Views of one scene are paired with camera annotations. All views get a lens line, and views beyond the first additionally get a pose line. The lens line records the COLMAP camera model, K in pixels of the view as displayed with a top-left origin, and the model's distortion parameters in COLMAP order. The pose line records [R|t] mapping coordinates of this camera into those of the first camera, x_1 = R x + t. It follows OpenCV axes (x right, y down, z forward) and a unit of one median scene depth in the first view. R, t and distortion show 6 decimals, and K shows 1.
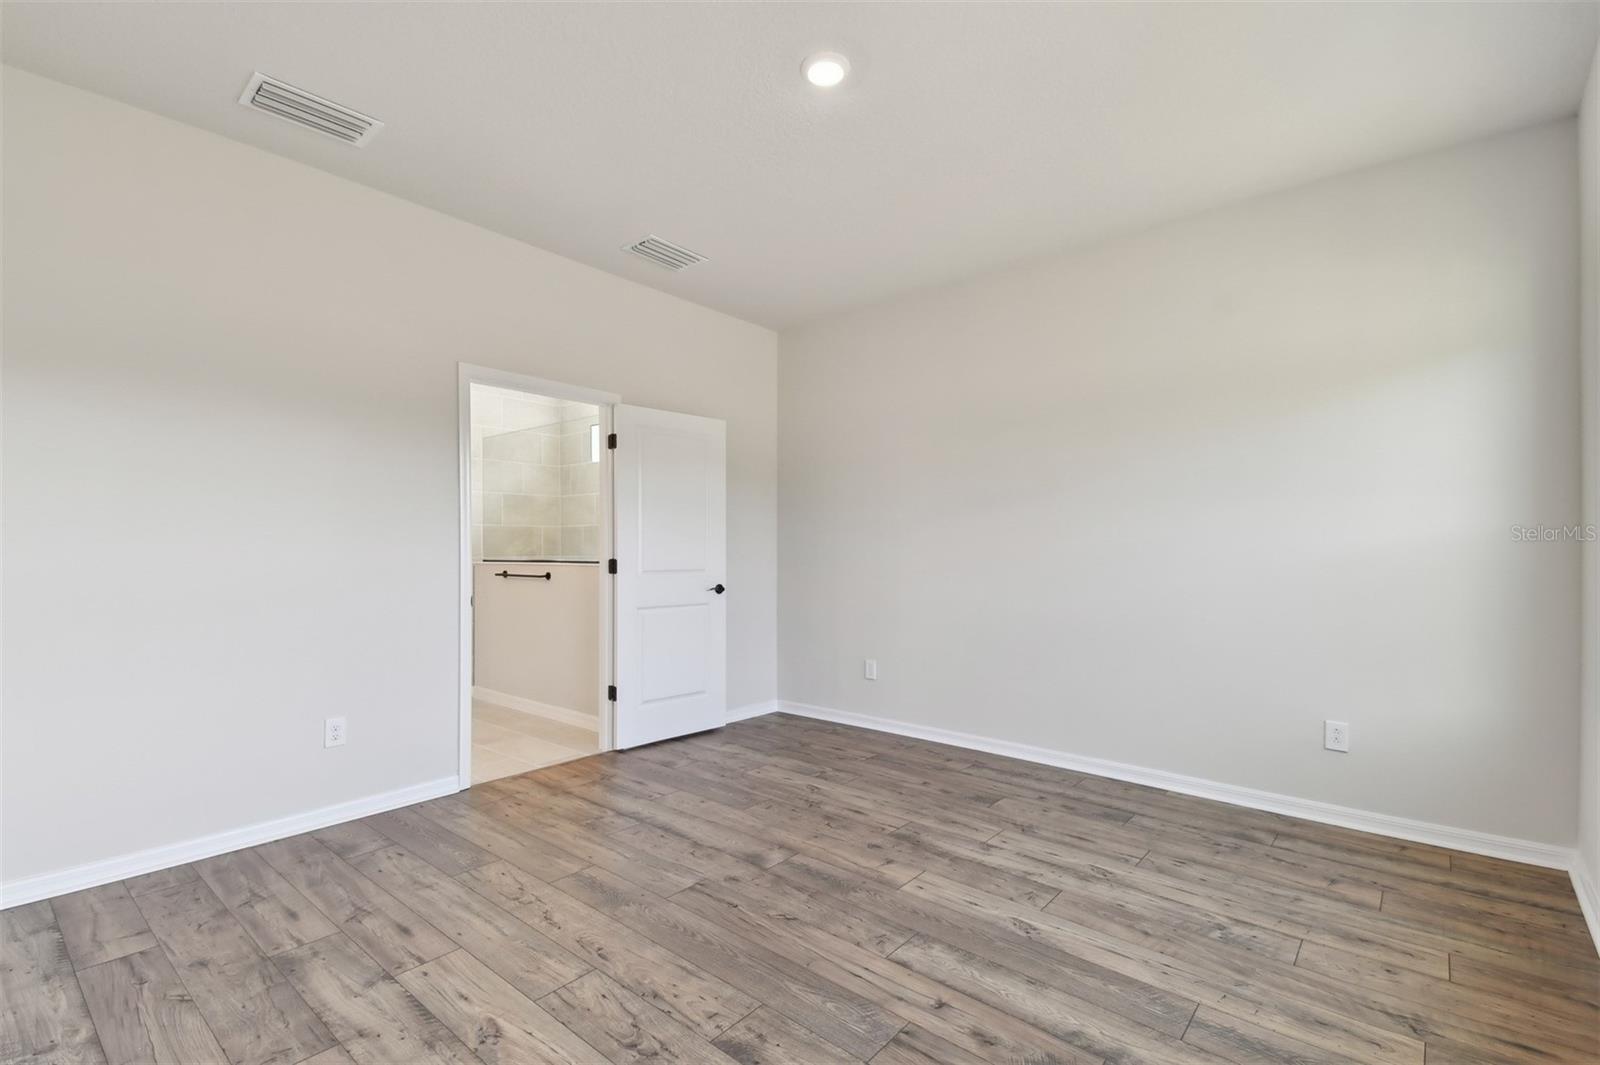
lens RADIAL K [[723.5, 0, 806.9], [0, 723.5, 547.3], [0, 0, 1]] dist [0.050991, -0.017984]
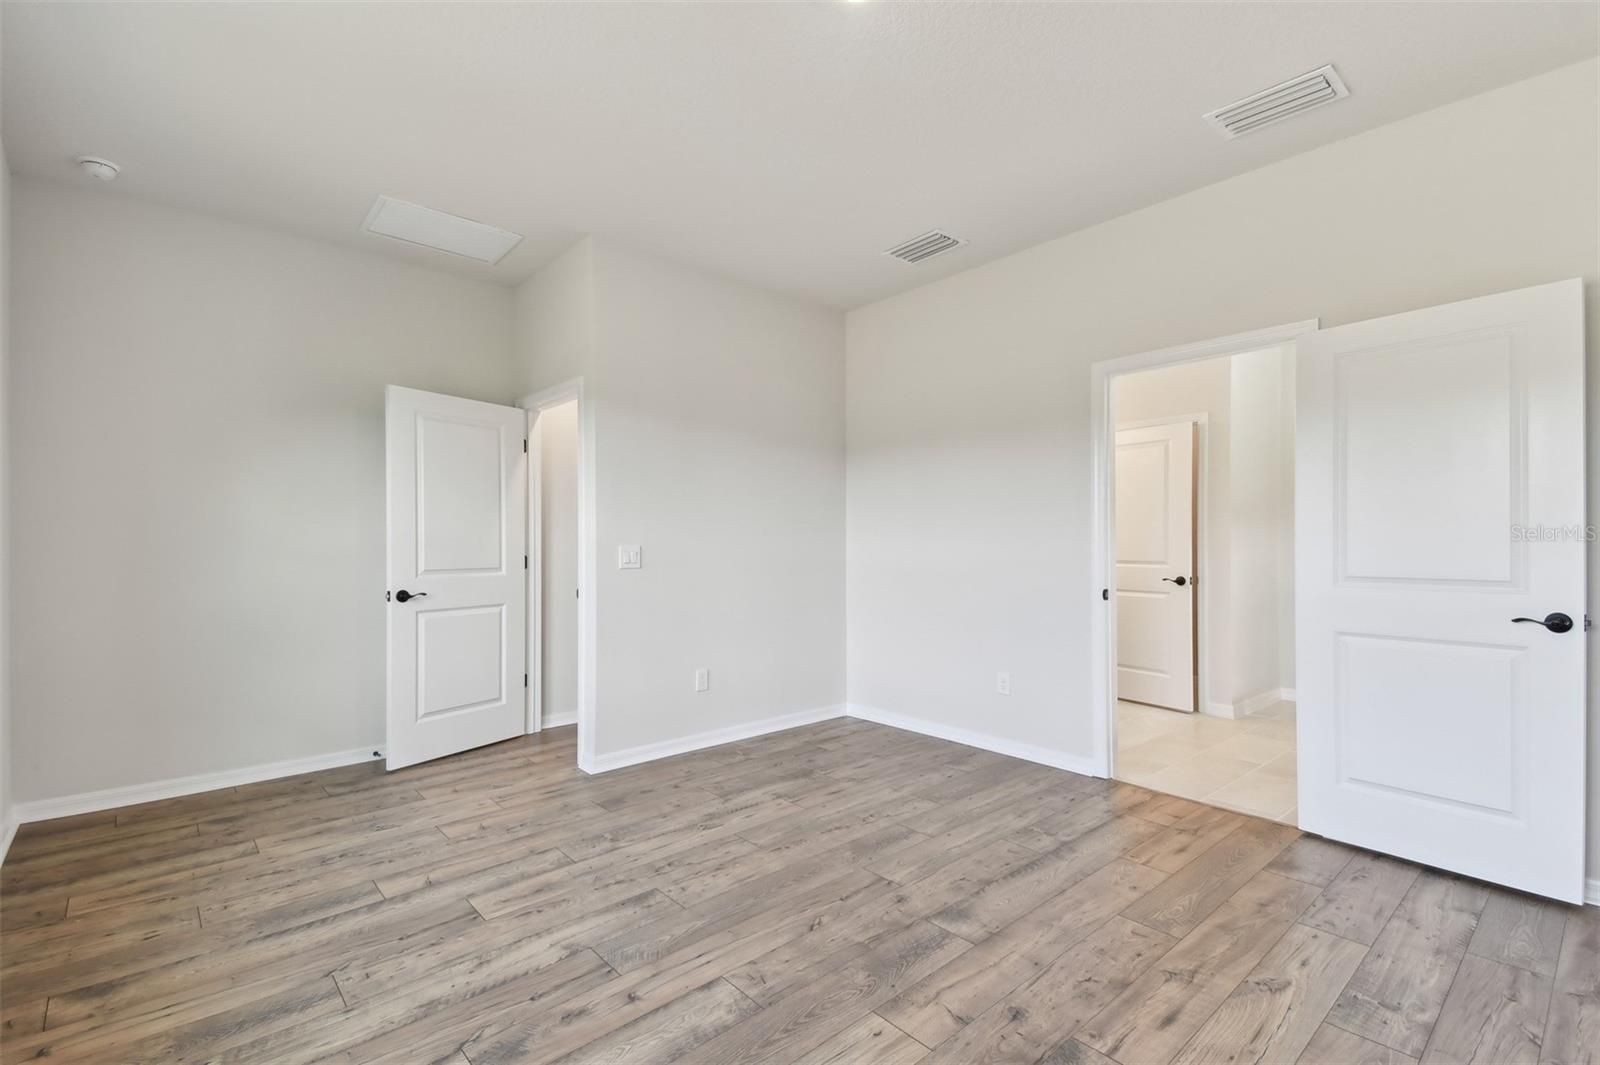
lens RADIAL K [[723.5, 0, 790.8], [0, 723.5, 514.8], [0, 0, 1]] dist [0.050991, -0.017984]
pose [[-0.151451, -0.035853, -0.987814, 0.819360], [0.003169, 0.999319, -0.036756, -0.000439], [0.988460, -0.008697, -0.151234, 0.962380]]
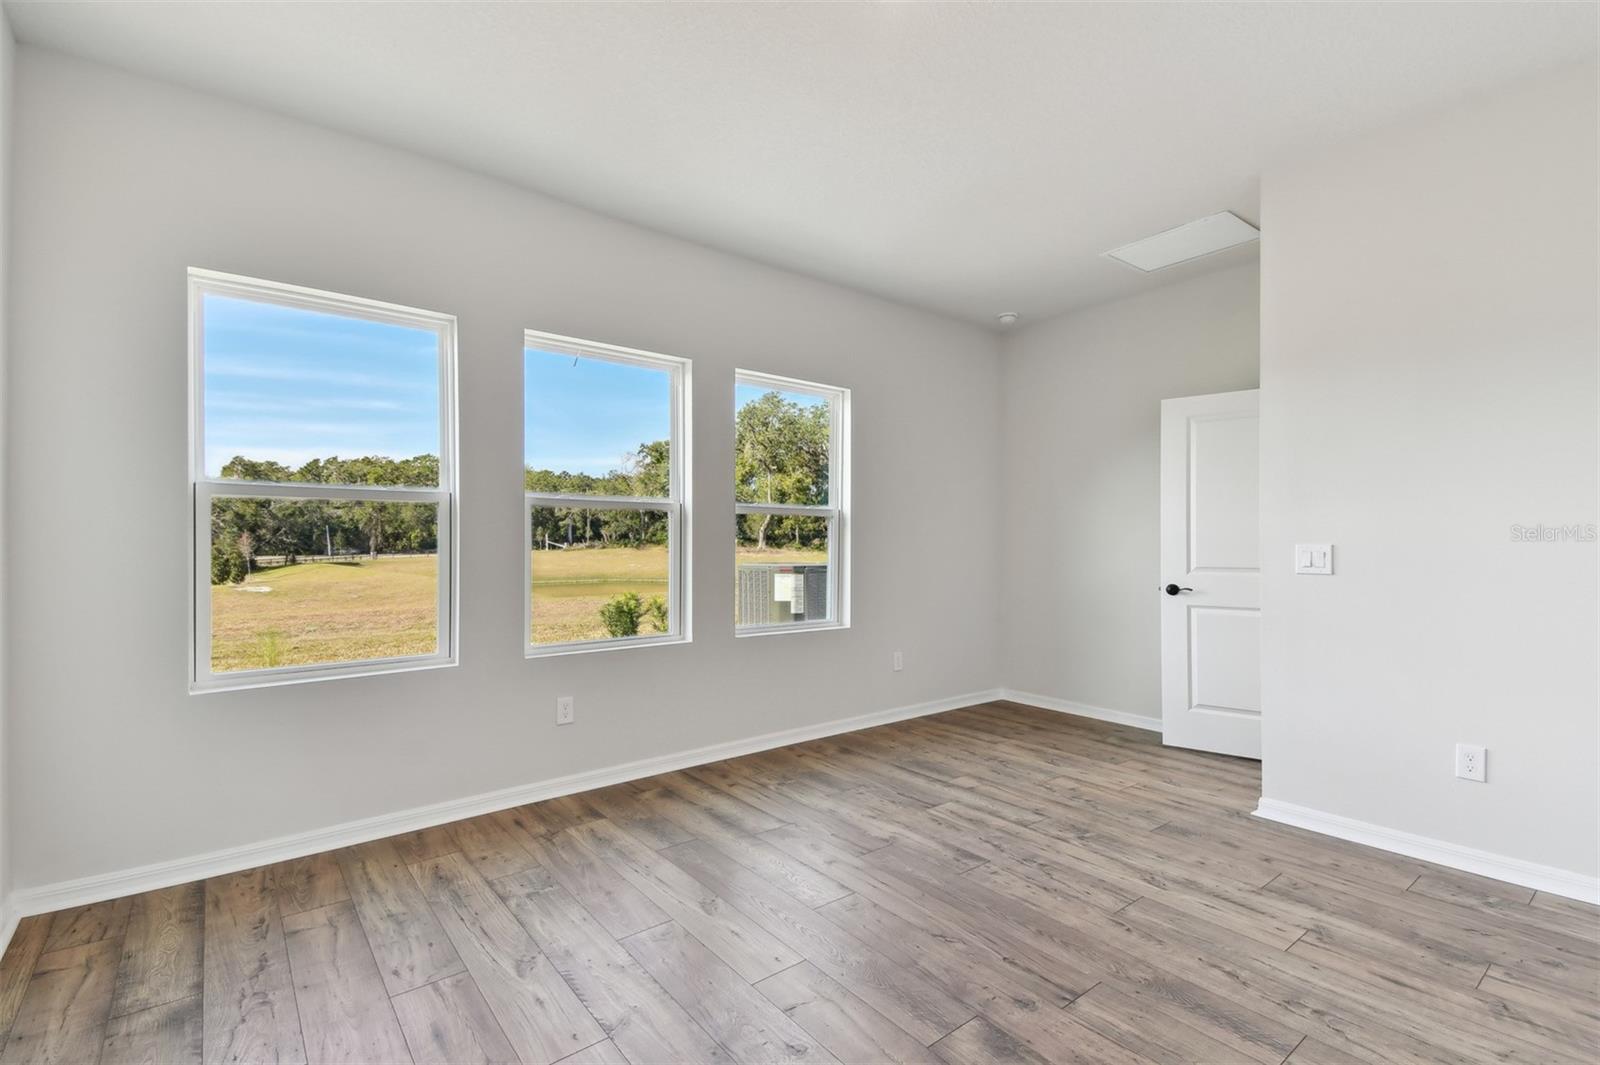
lens RADIAL K [[723.5, 0, 805.8], [0, 723.5, 536.5], [0, 0, 1]] dist [0.050991, -0.017984]
pose [[-0.980622, 0.002249, 0.195894, -0.034037], [0.000666, 0.999967, -0.008147, 0.002603], [-0.195906, -0.007859, -0.980591, 1.678115]]
